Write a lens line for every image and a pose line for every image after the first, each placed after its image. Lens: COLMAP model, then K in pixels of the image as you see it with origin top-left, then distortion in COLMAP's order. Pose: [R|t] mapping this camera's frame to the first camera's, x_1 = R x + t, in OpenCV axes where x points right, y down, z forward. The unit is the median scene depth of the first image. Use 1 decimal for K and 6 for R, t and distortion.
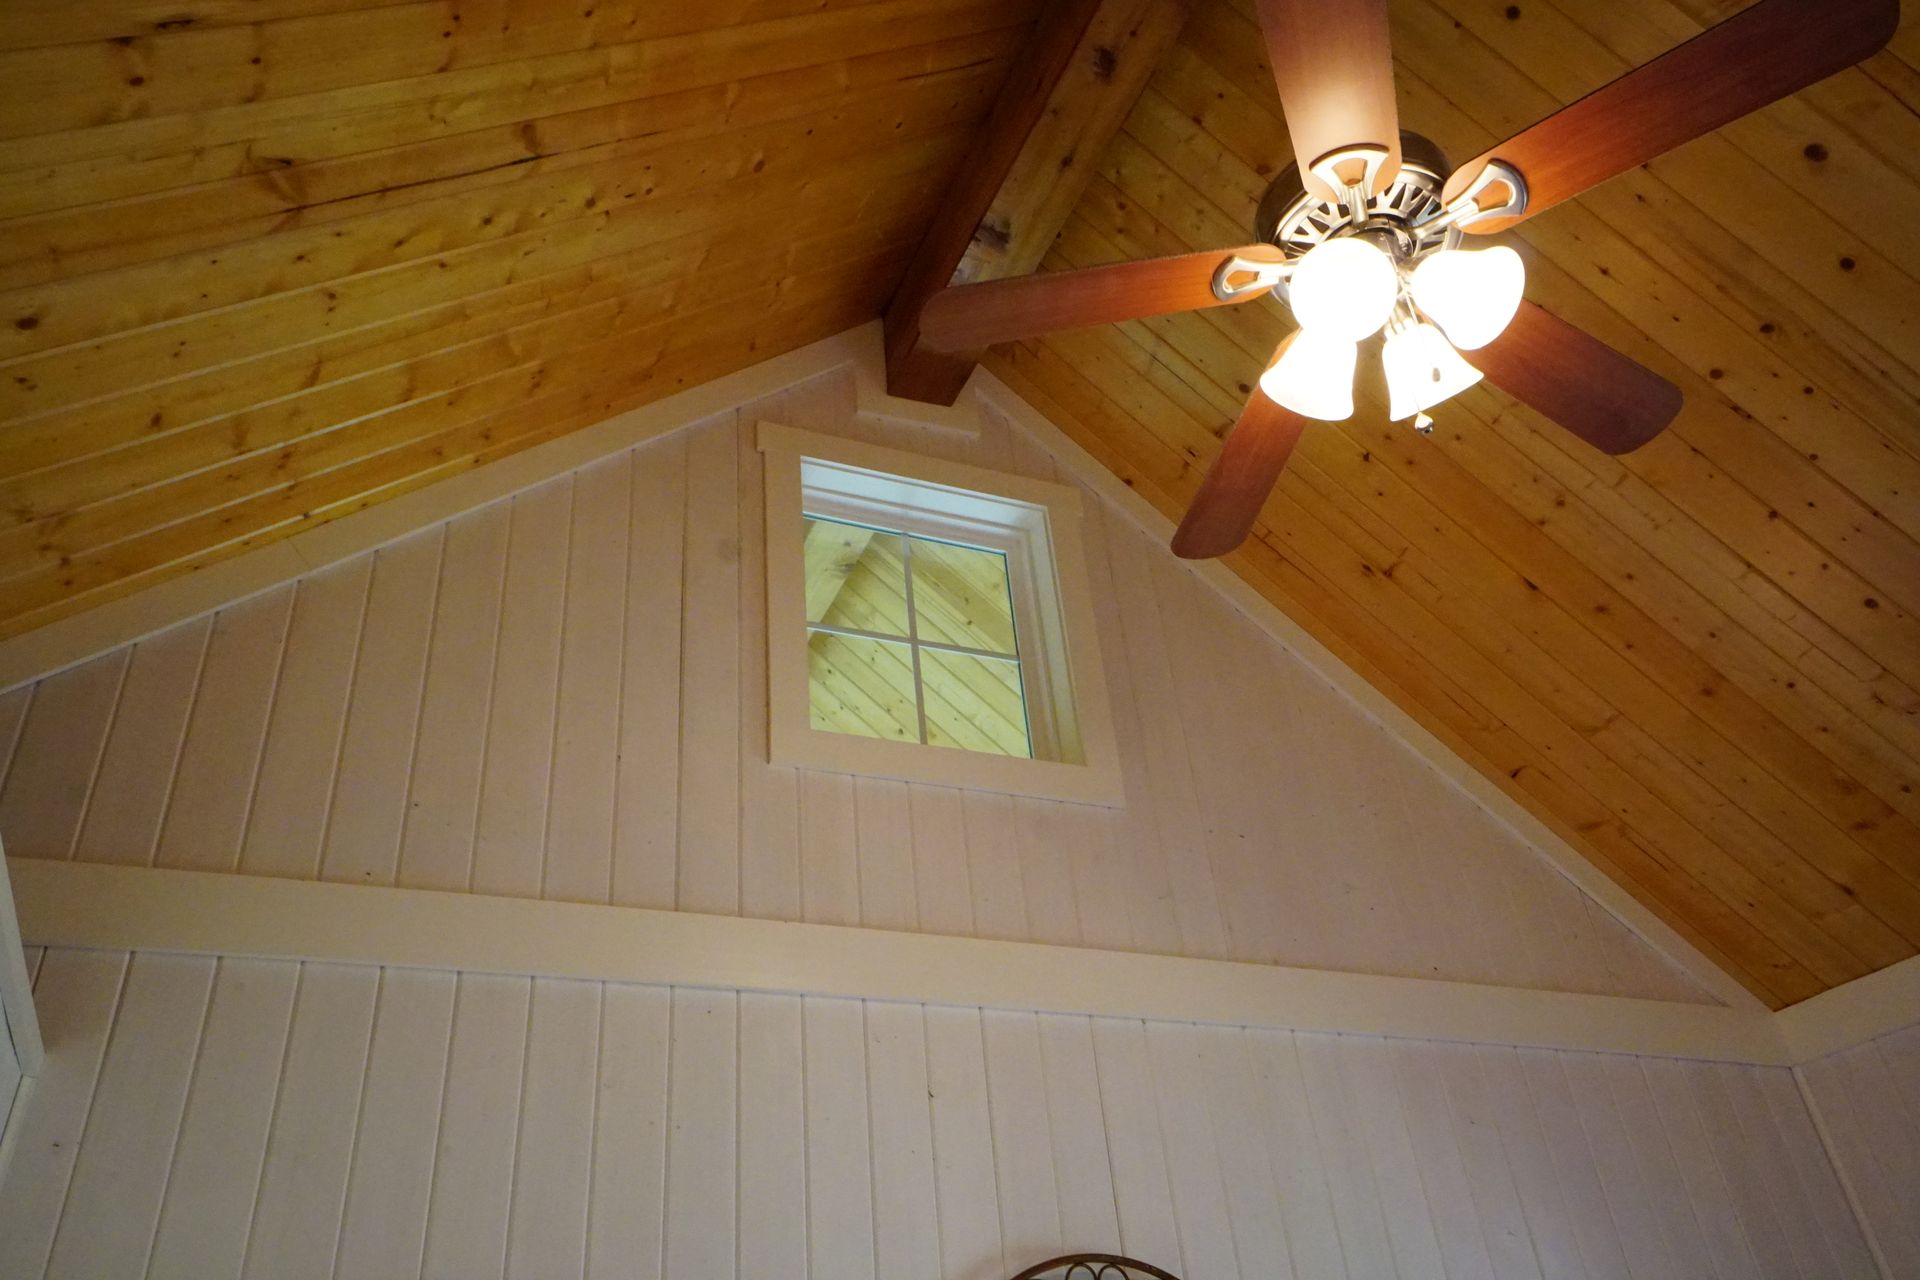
lens RADIAL K [[1433.7, 0, 935.9], [0, 1433.7, 635.2], [0, 0, 1]] dist [0.043549, 0.000333]
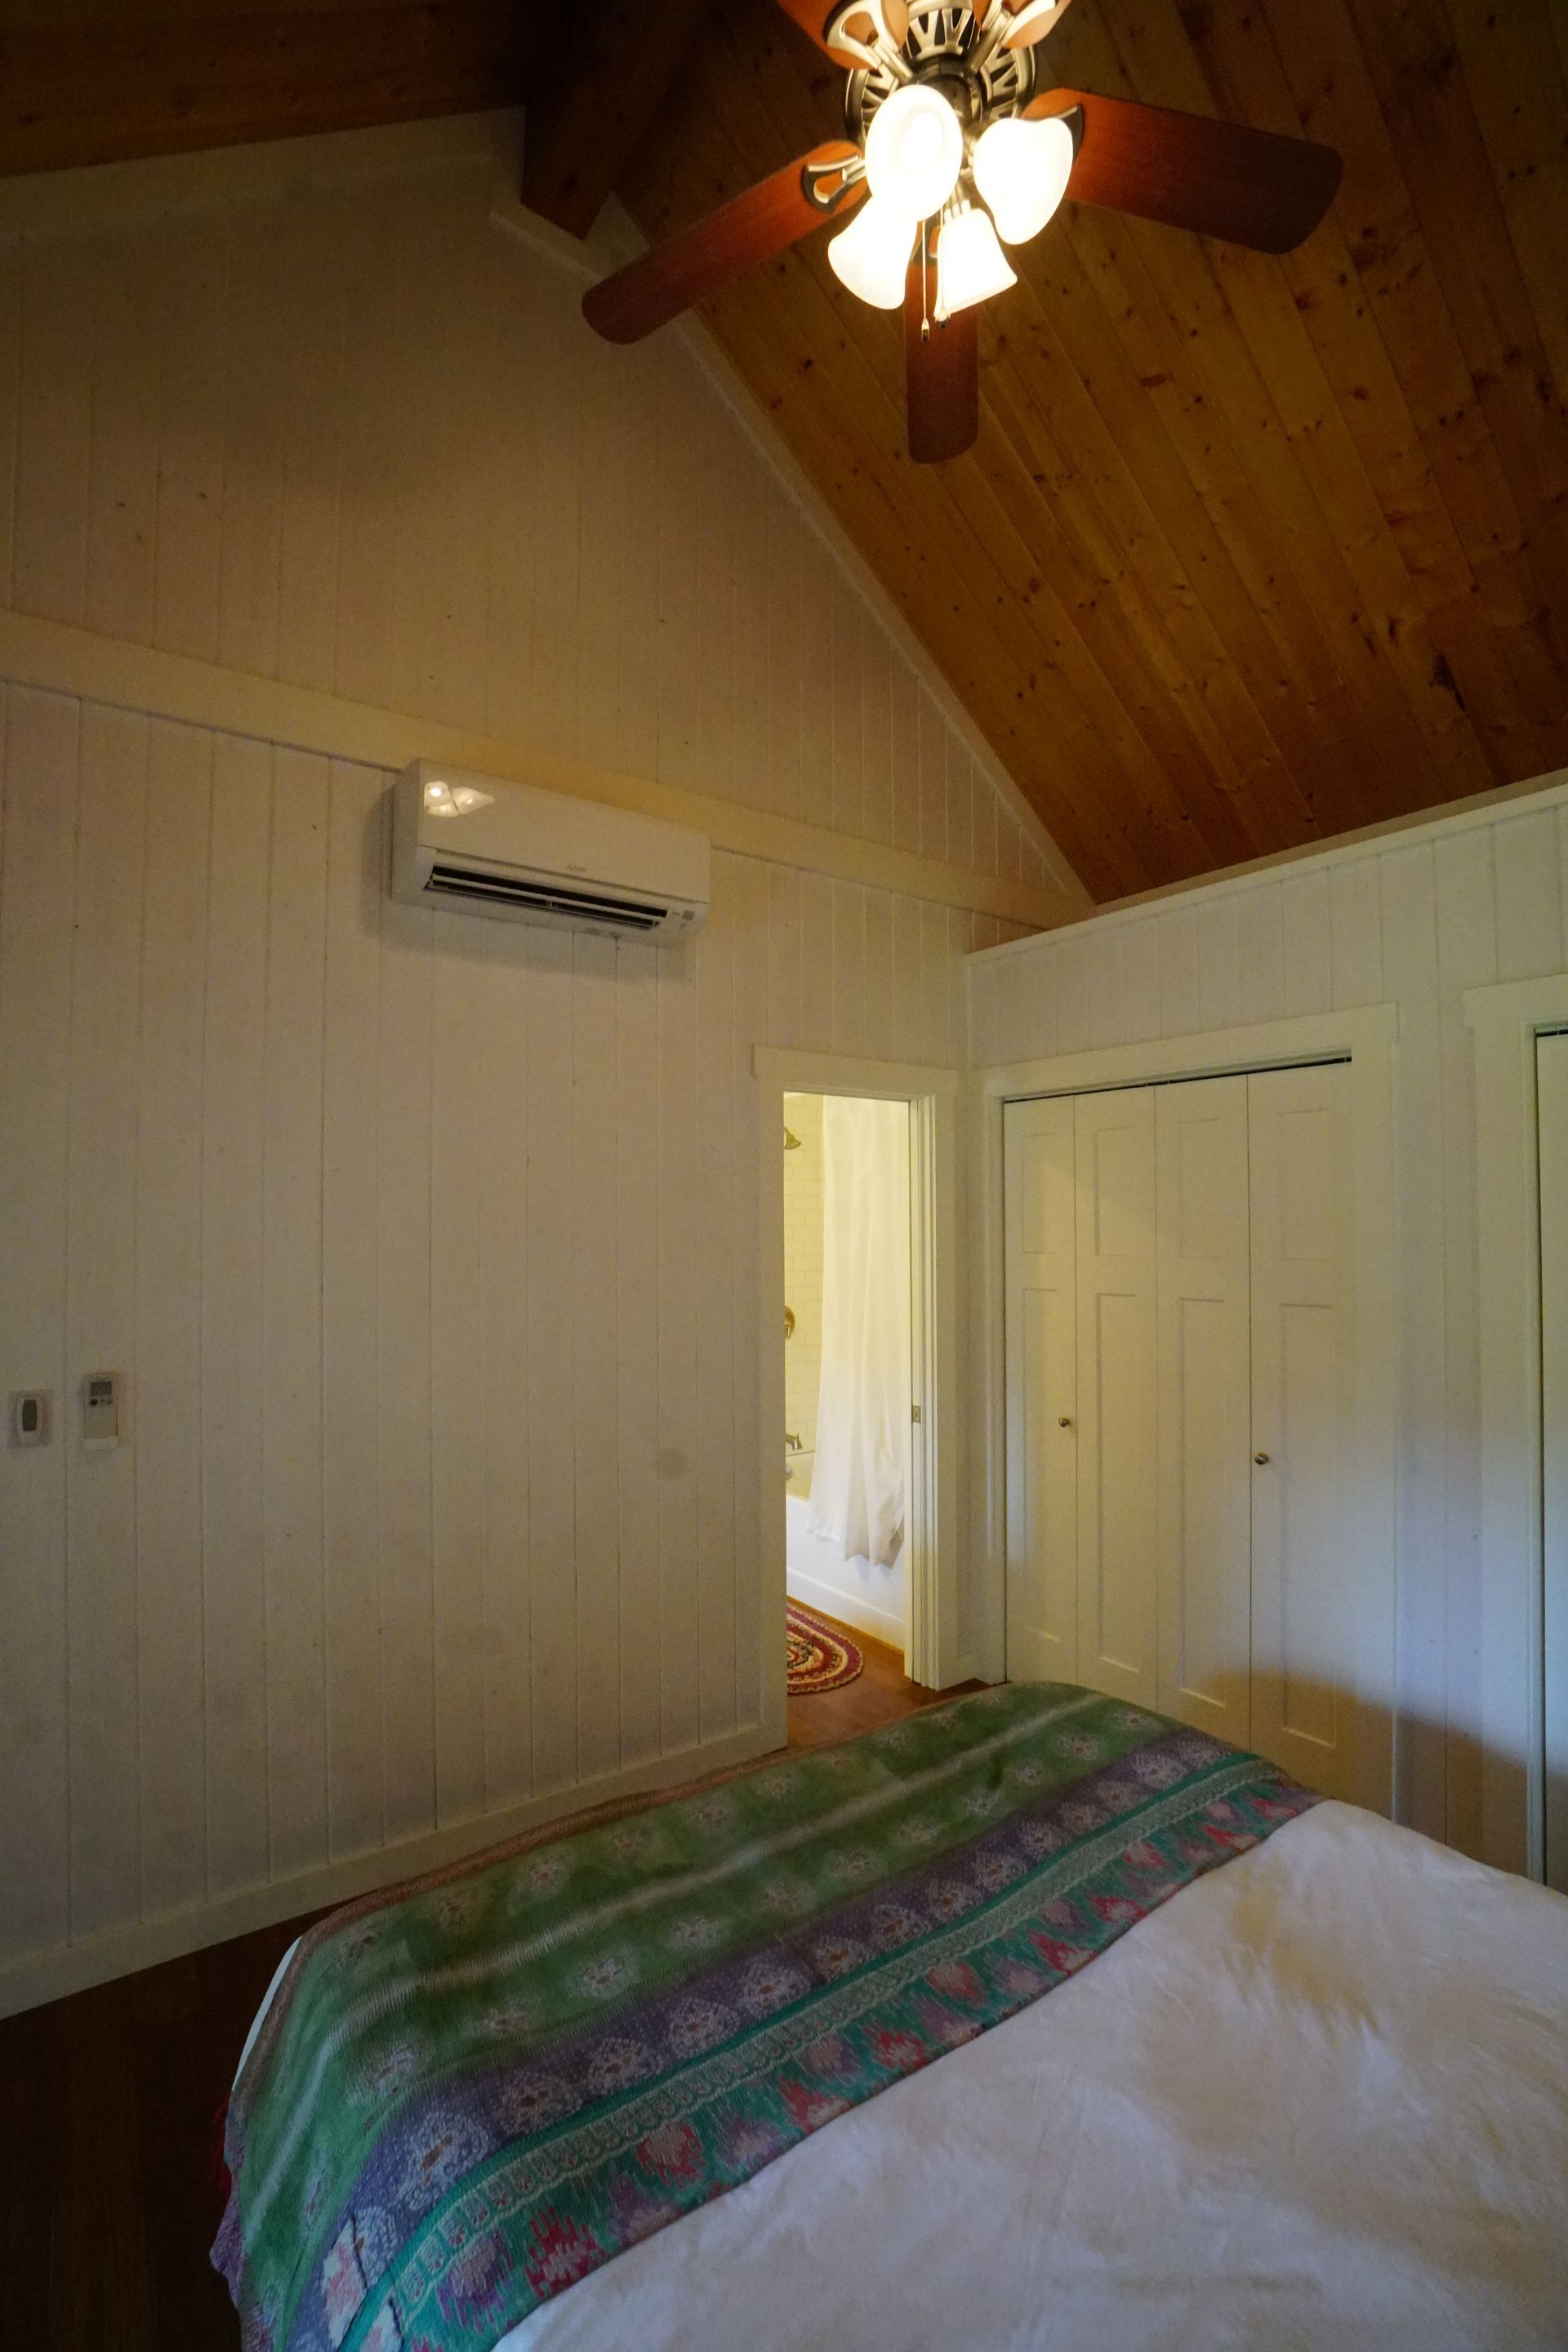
lens RADIAL K [[1039.3, 0, 771.5], [0, 1039.3, 1201.6], [0, 0, 1]] dist [-0.062897, 0.023134]
pose [[-0.973387, 0.076648, -0.215970, 0.426758], [0.185709, 0.816008, -0.547397, 0.509746], [0.134277, -0.572937, -0.808525, 0.747485]]
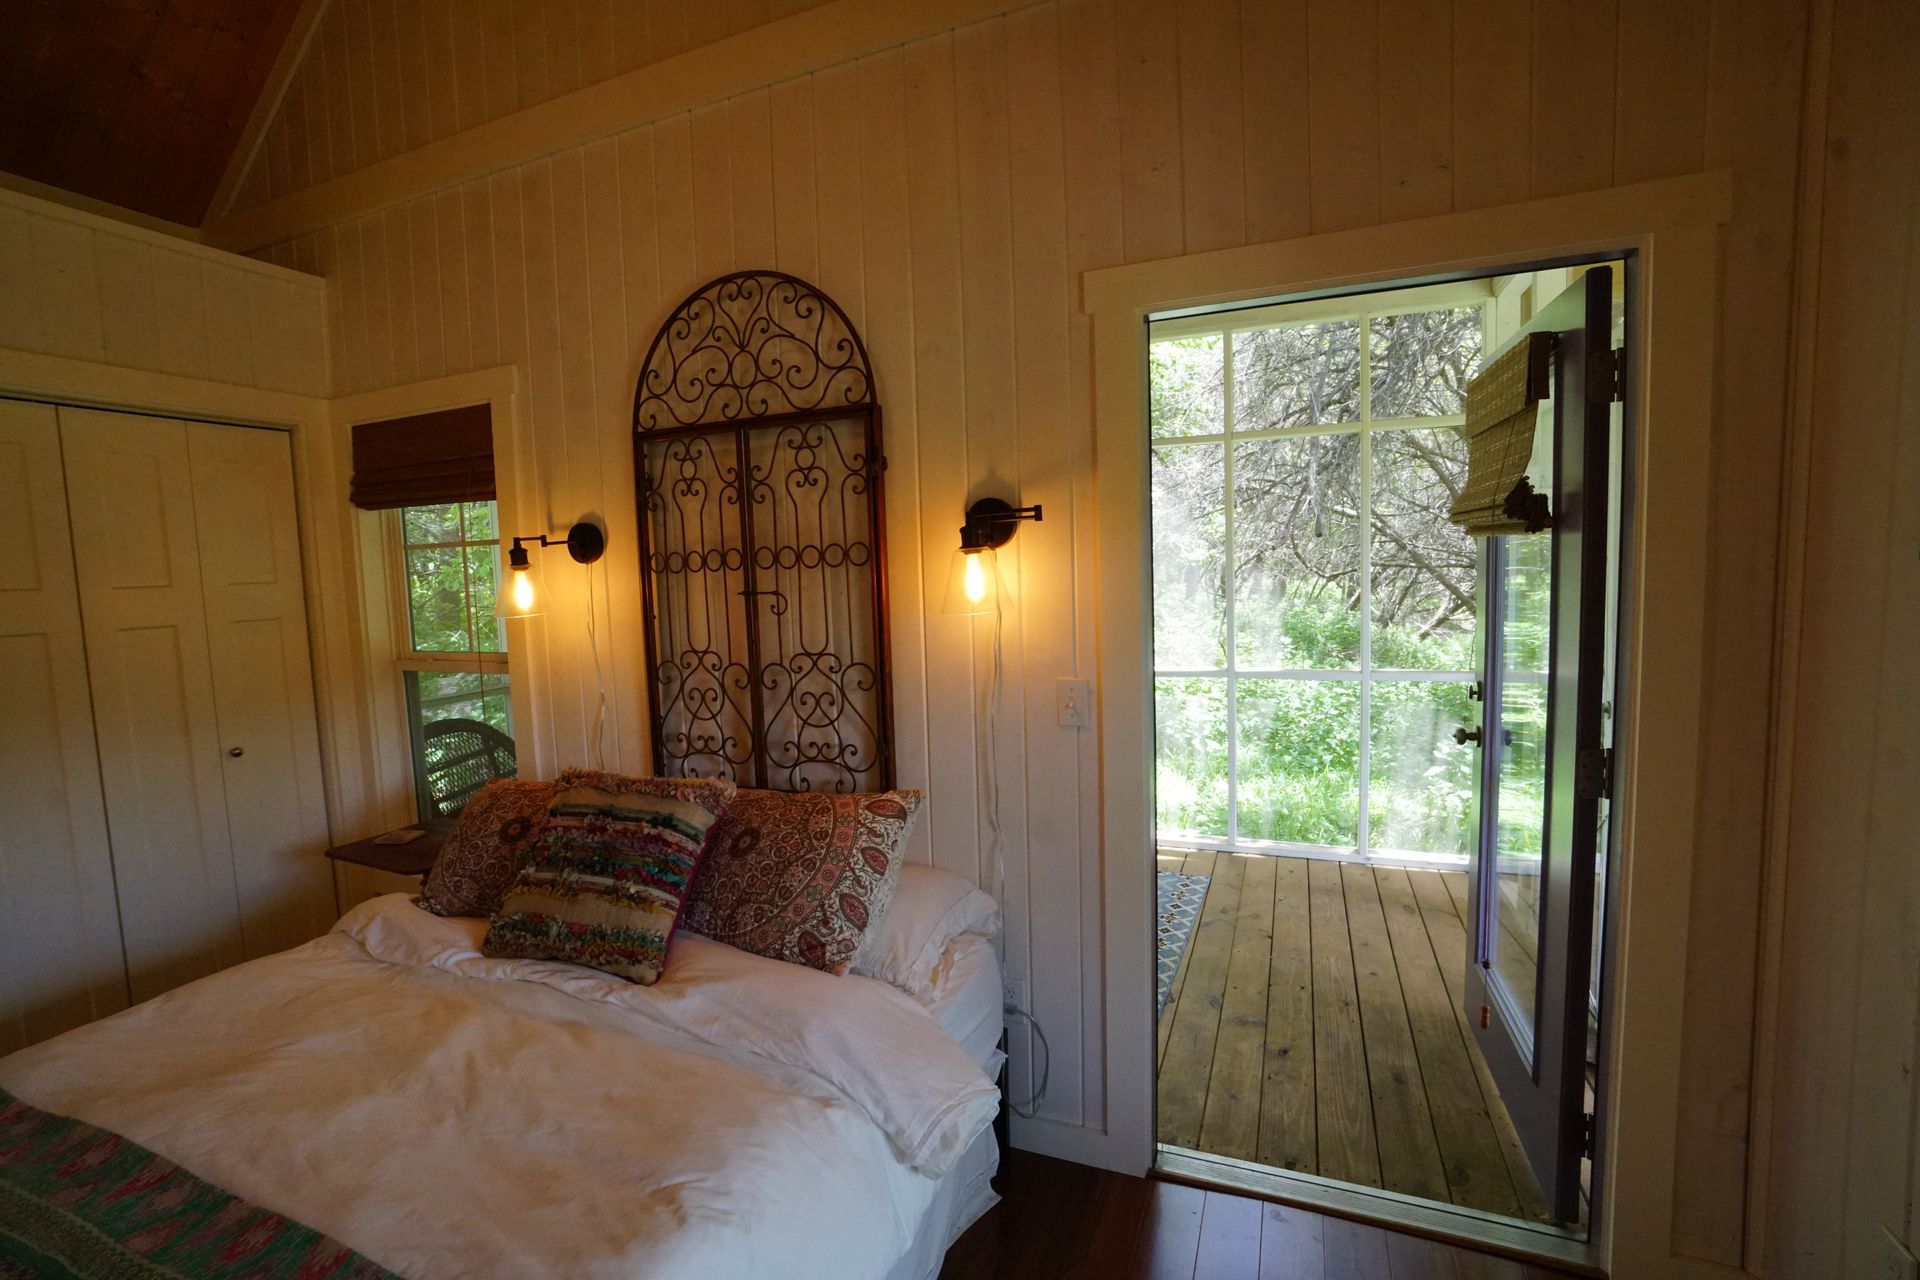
lens RADIAL K [[848.4, 0, 940.5], [0, 848.4, 633.3], [0, 0, 1]] dist [-0.062897, 0.023134]
pose [[0.692642, 0.115240, -0.712016, 0.733571], [0.386625, 0.774039, 0.501383, 0.317695], [0.608907, -0.622562, 0.491577, 0.439451]]
